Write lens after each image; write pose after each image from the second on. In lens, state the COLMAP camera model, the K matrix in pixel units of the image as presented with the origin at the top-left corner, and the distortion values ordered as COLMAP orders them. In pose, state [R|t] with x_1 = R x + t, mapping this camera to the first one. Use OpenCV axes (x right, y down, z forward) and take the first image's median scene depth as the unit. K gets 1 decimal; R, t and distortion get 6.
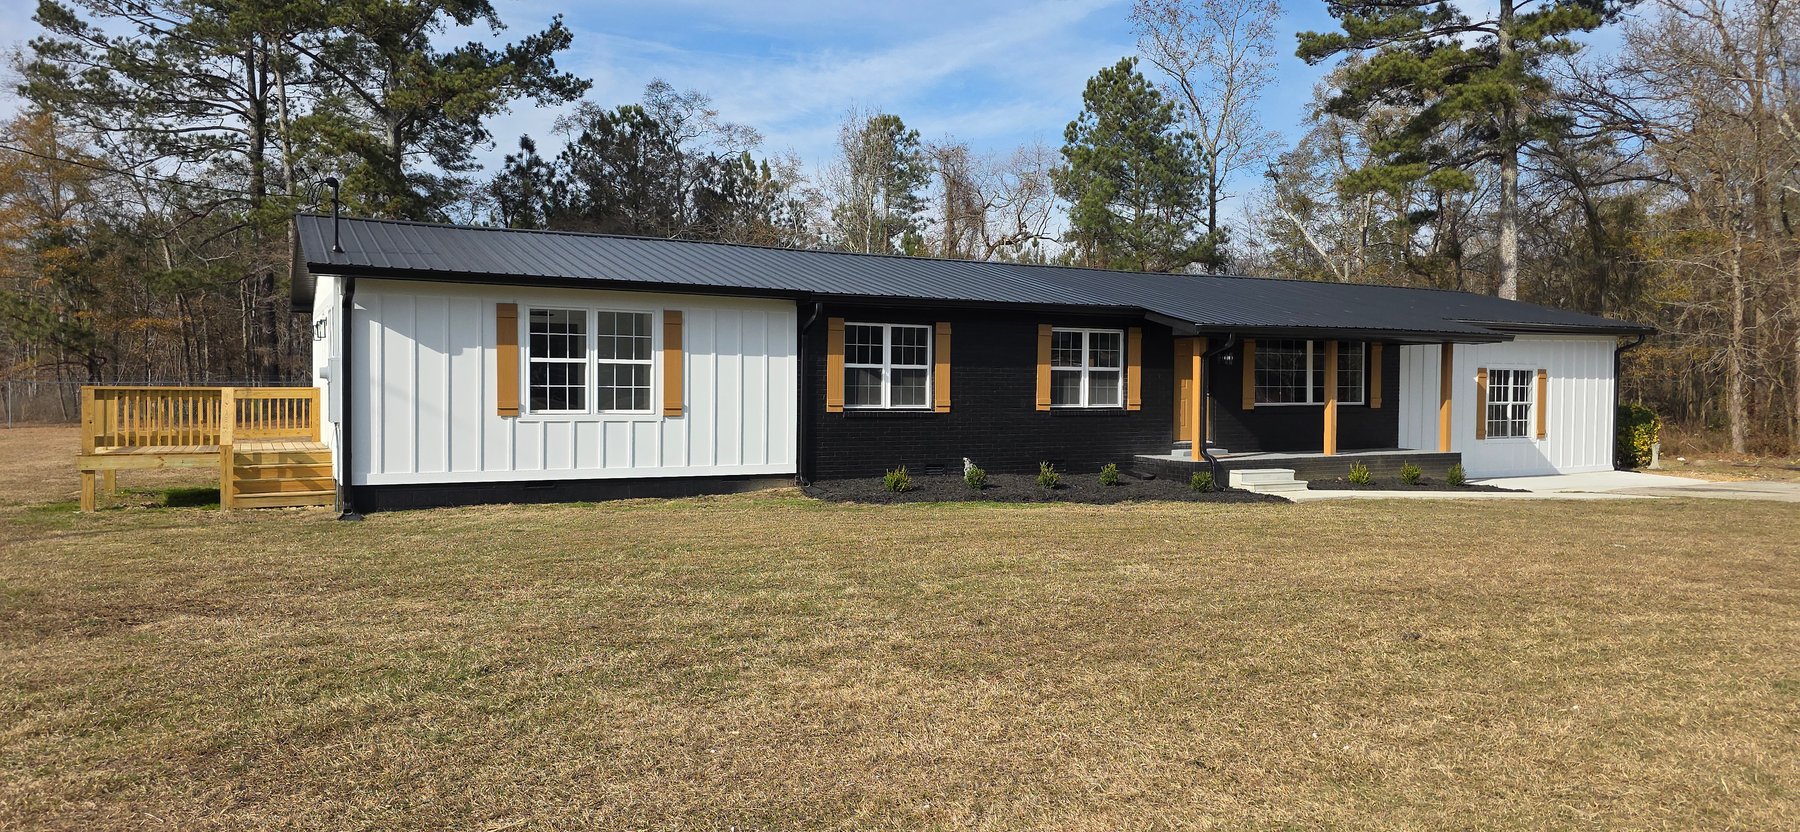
lens RADIAL K [[1187.5, 0, 892.6], [0, 1187.5, 430.6], [0, 0, 1]] dist [0.058511, -0.017851]
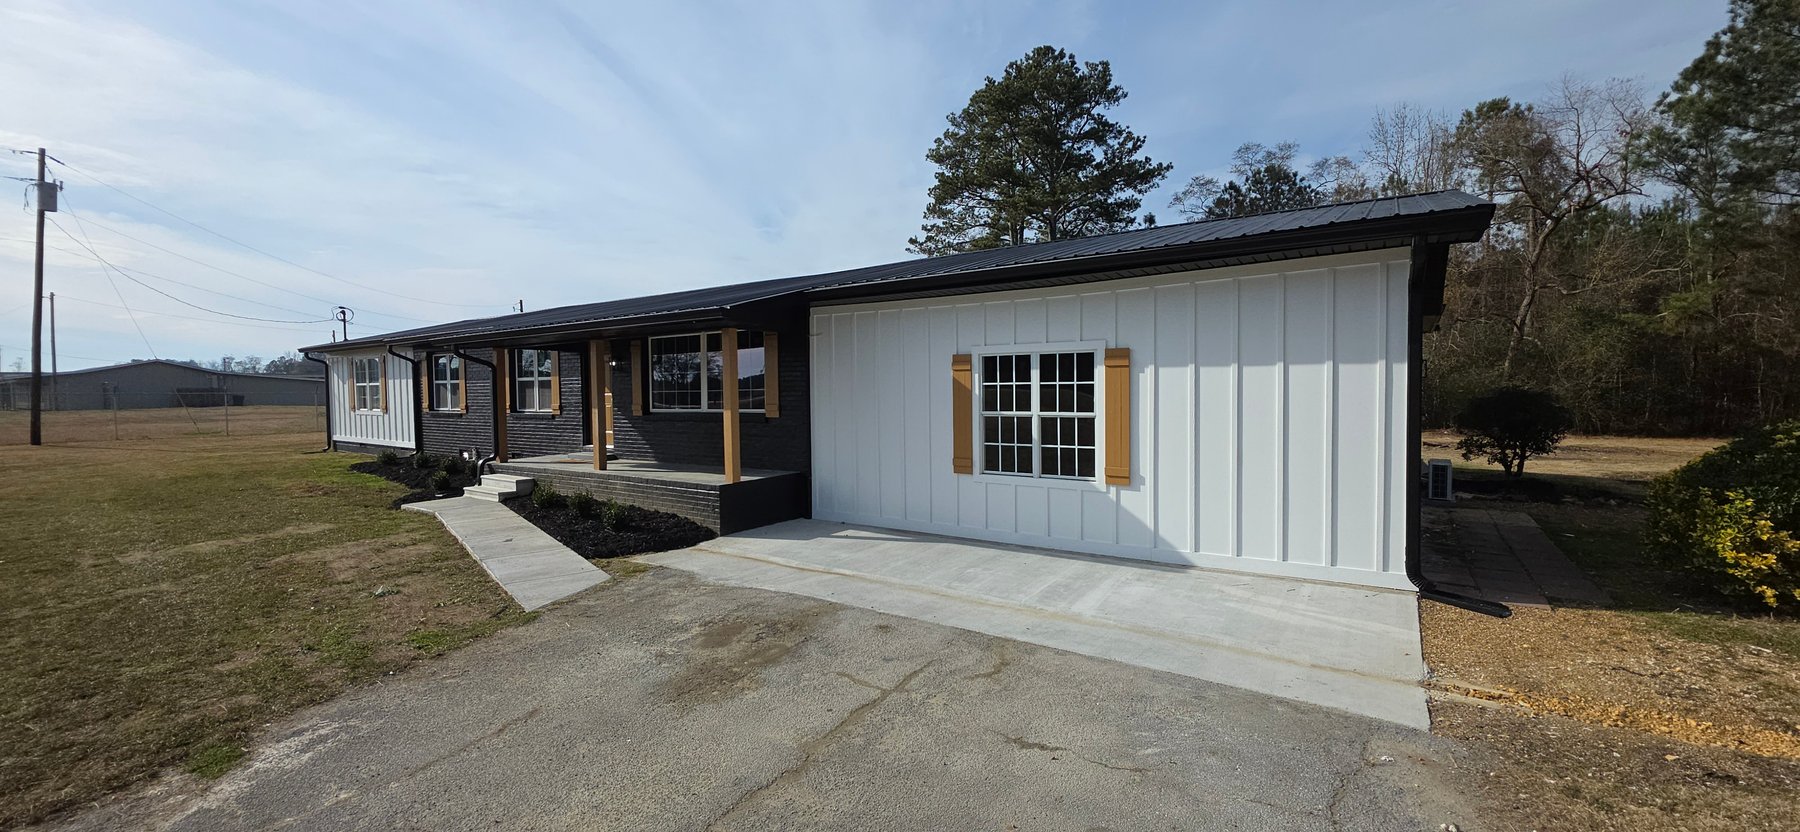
lens RADIAL K [[713.4, 0, 892.5], [0, 713.4, 412.0], [0, 0, 1]] dist [0.006643, -0.002494]
pose [[0.454505, 0.017682, -0.890569, 1.041844], [-0.017162, 0.999791, 0.011092, -0.035605], [0.890579, 0.010243, 0.454714, 1.068717]]
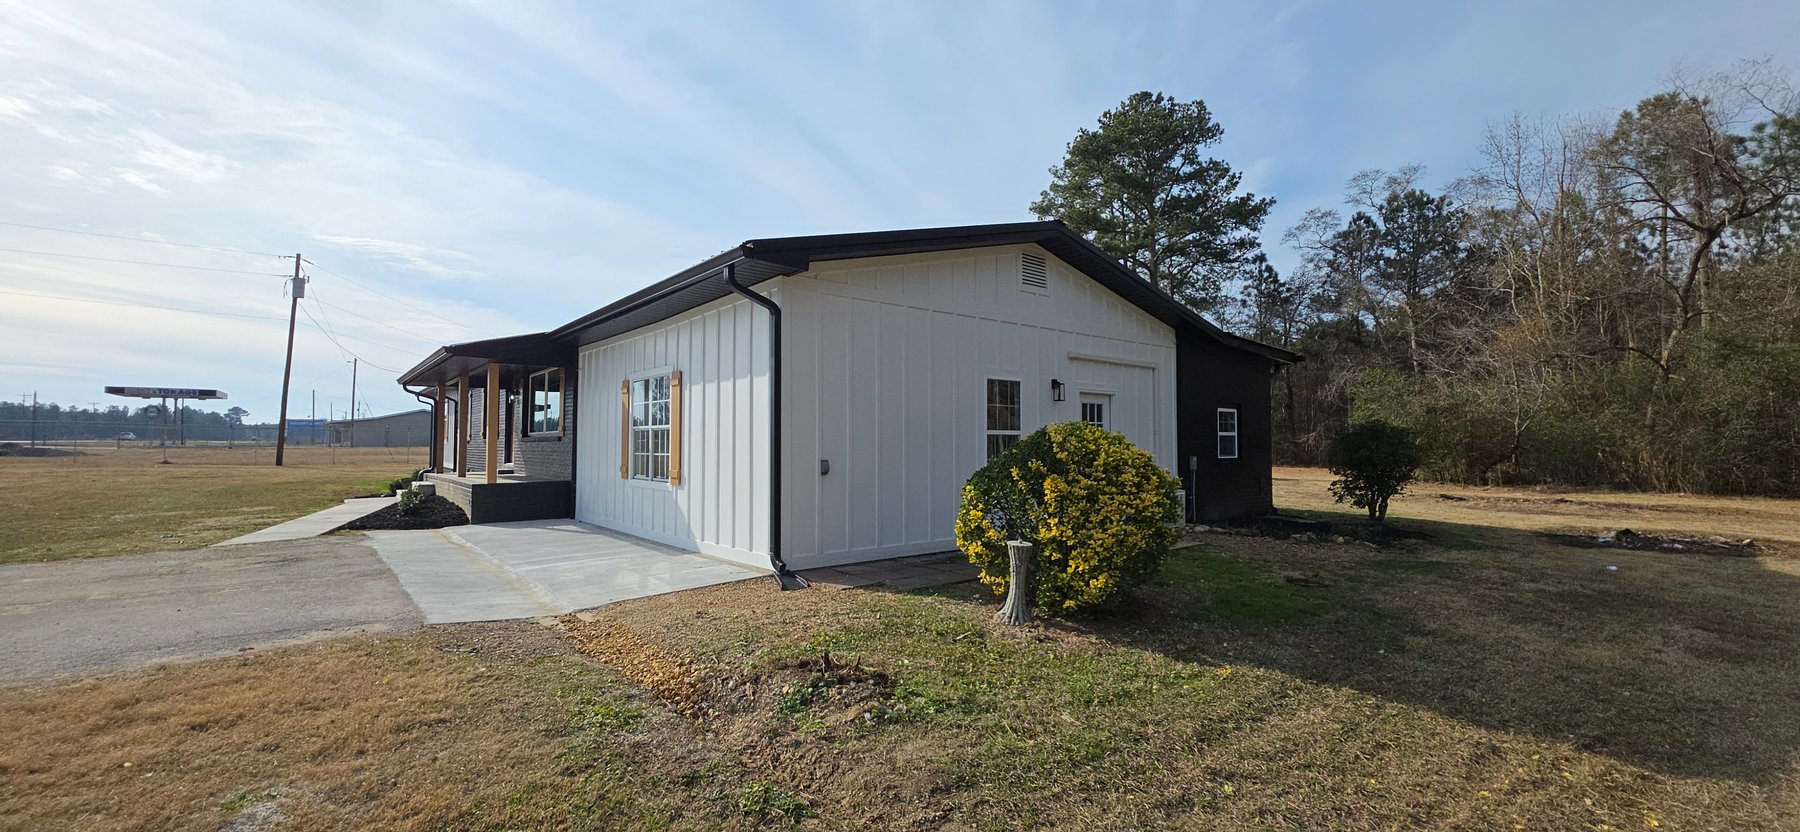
lens RADIAL K [[713.4, 0, 893.8], [0, 713.4, 411.3], [0, 0, 1]] dist [0.006643, -0.002494]
pose [[0.203005, -0.050286, -0.977886, 1.244810], [-0.034567, 0.997690, -0.058480, -0.018693], [0.978567, 0.045674, 0.200798, 1.415772]]
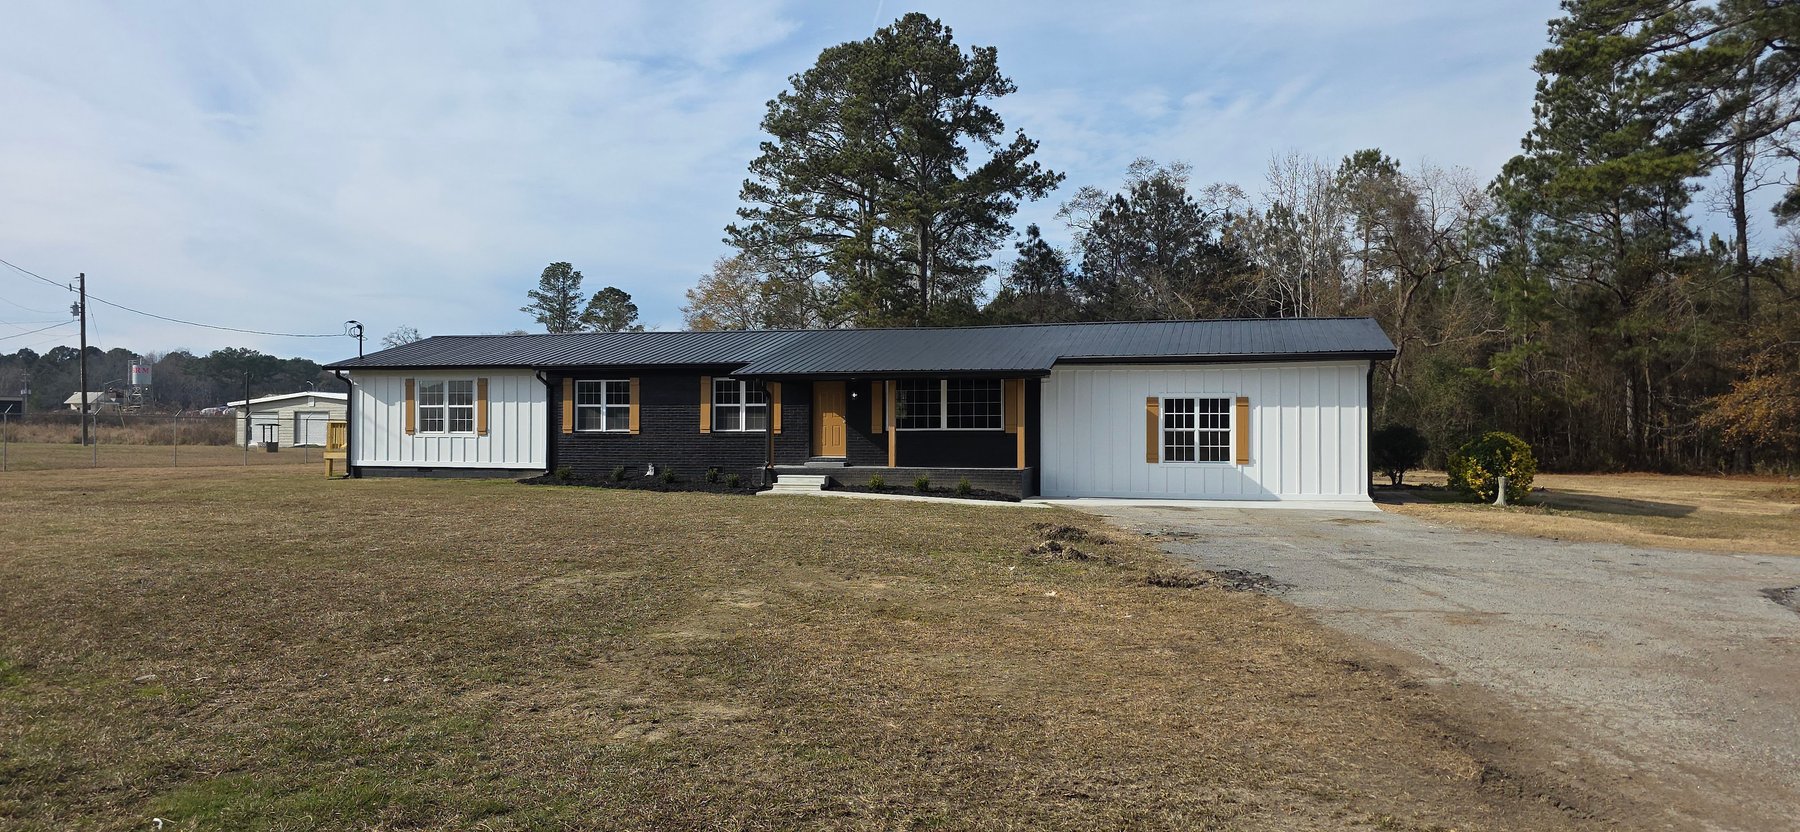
lens RADIAL K [[1187.5, 0, 894.5], [0, 1187.5, 417.9], [0, 0, 1]] dist [0.058511, -0.017851]
pose [[0.719356, -0.012313, -0.694533, 1.409501], [-0.022291, 0.998919, -0.040797, 0.020355], [0.694284, 0.044830, 0.718303, 0.091291]]
